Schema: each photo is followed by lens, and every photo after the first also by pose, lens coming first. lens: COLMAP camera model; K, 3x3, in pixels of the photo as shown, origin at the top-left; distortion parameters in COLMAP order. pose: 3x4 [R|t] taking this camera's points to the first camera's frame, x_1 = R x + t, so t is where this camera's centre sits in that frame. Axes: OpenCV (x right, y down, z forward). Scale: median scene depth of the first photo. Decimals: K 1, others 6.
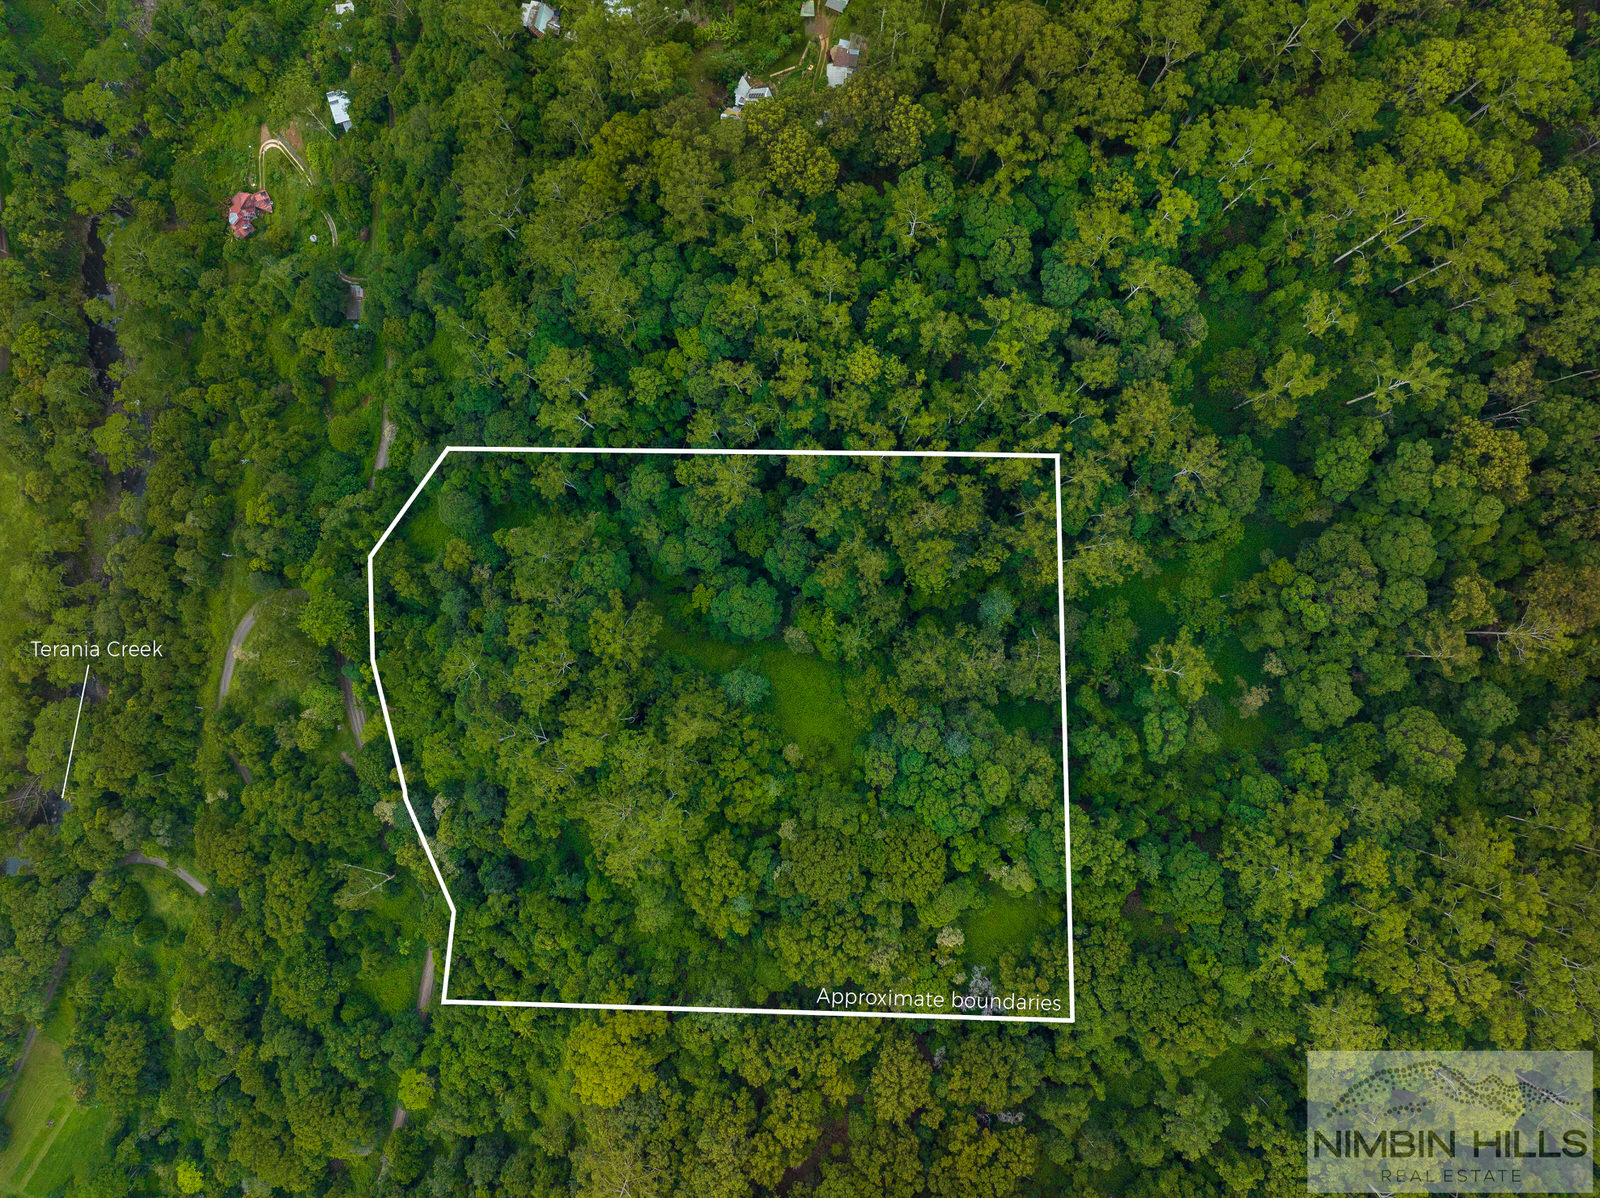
lens RADIAL K [[1122.7, 0, 806.8], [0, 1122.7, 592.3], [0, 0, 1]] dist [-0.035457, 0.000766]
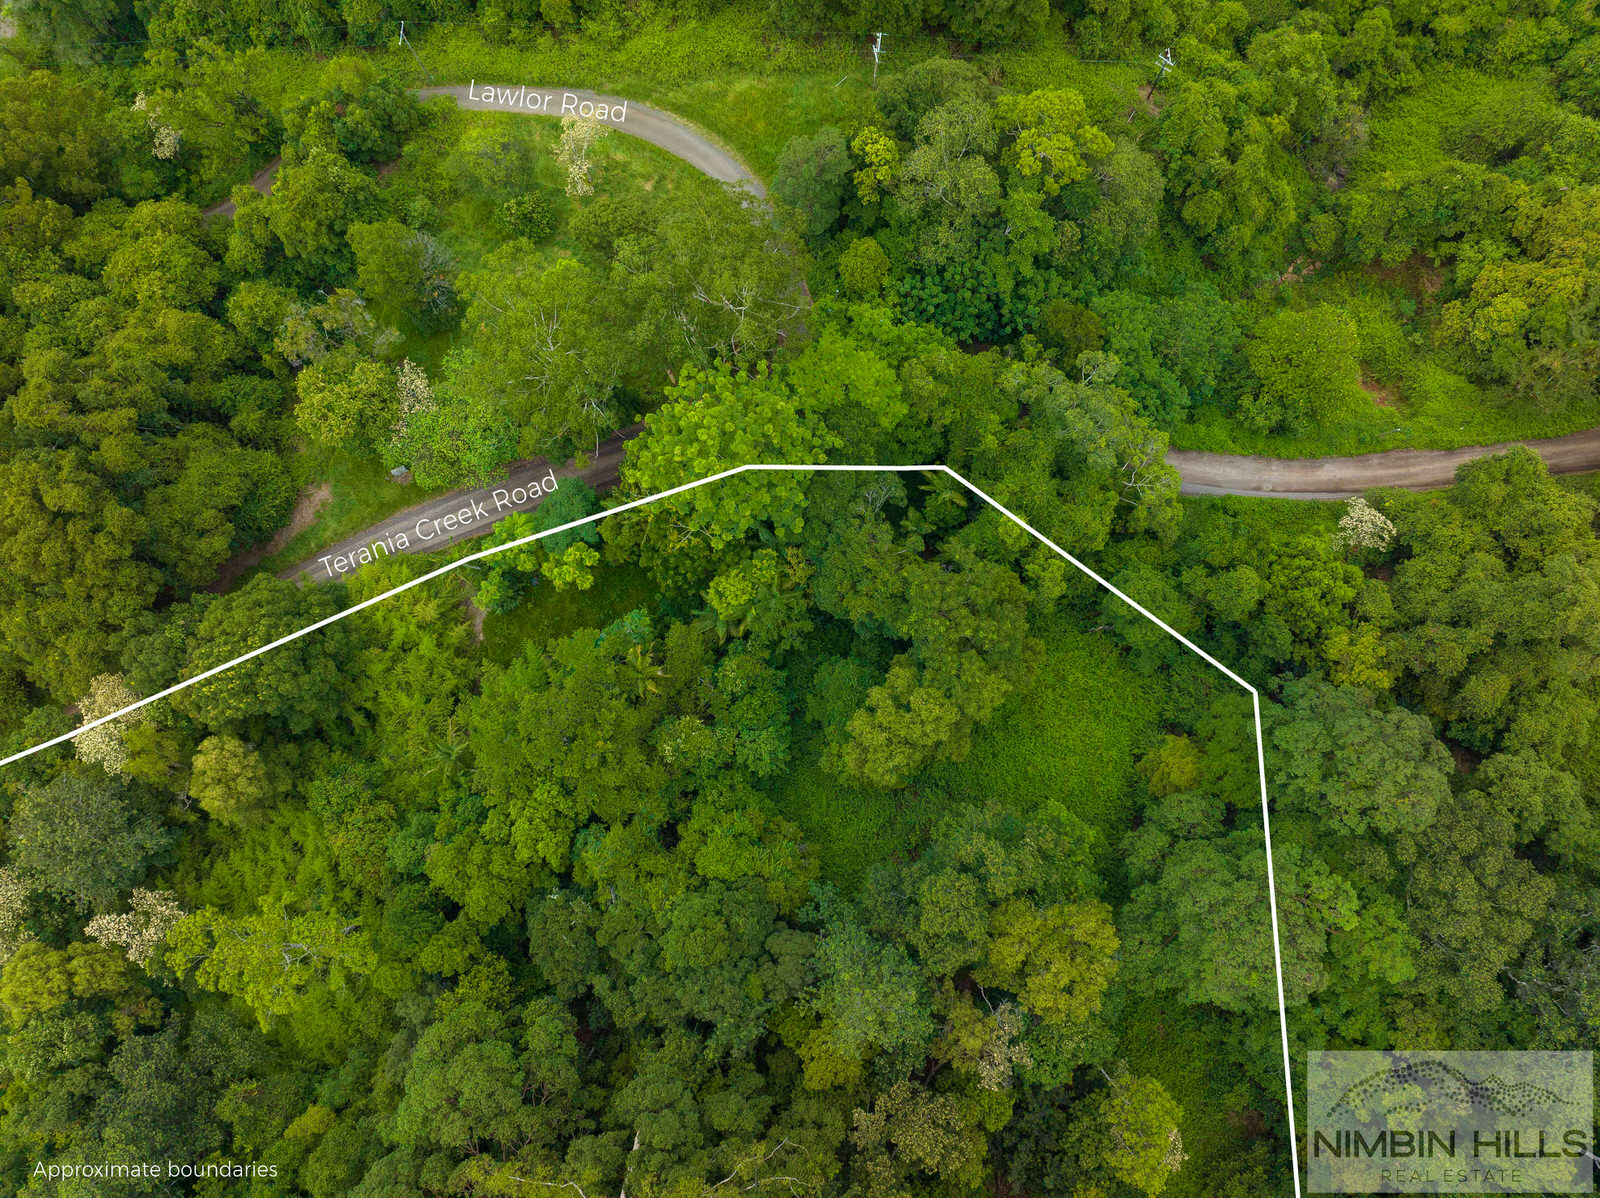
lens RADIAL K [[1116.9, 0, 807.7], [0, 1116.9, 594.9], [0, 0, 1]] dist [-0.005563, -0.061621]
pose [[0.141905, 0.989664, -0.020699, -0.444778], [-0.989787, 0.142147, 0.010733, 0.007363], [0.013565, 0.018964, 0.999728, 0.839271]]
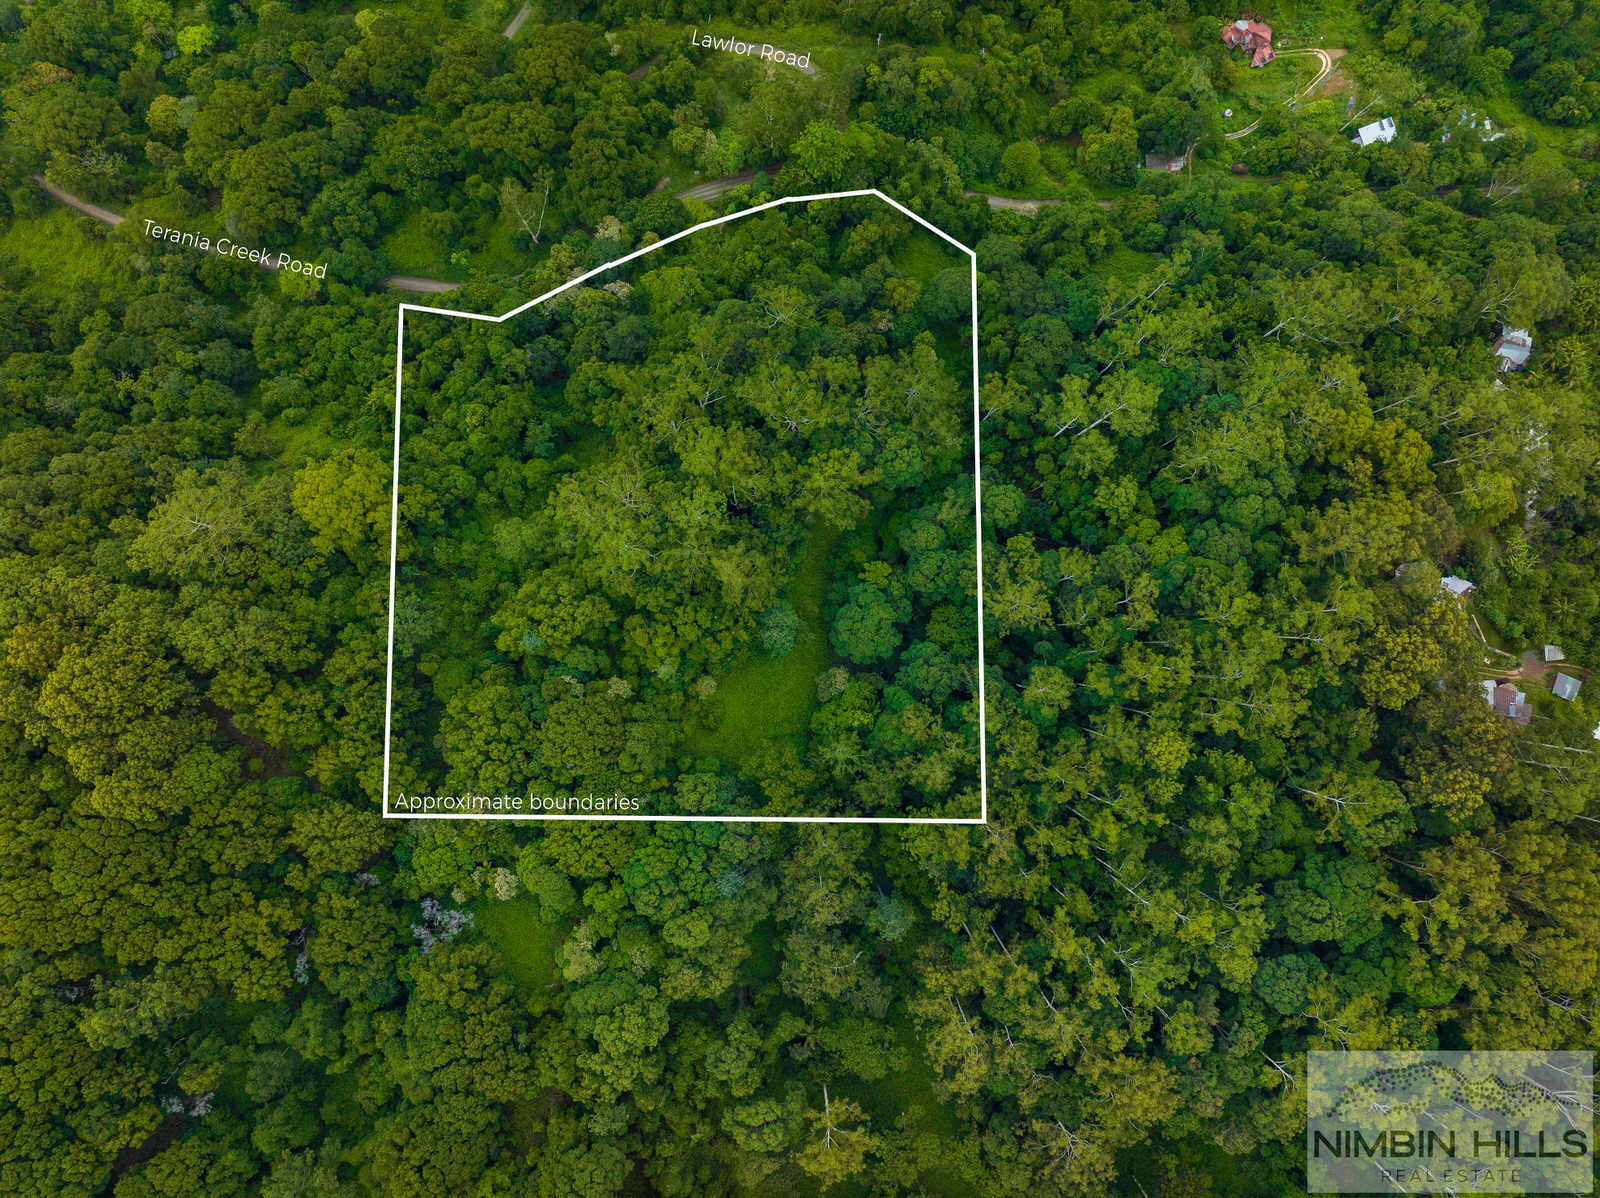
lens RADIAL K [[1125.8, 0, 804.4], [0, 1125.8, 591.3], [0, 0, 1]] dist [-0.034973, 0.005742]
pose [[0.057382, 0.997821, -0.032577, -0.055786], [-0.998315, 0.057631, 0.006750, 0.058354], [0.008613, 0.032135, 0.999446, 0.126675]]
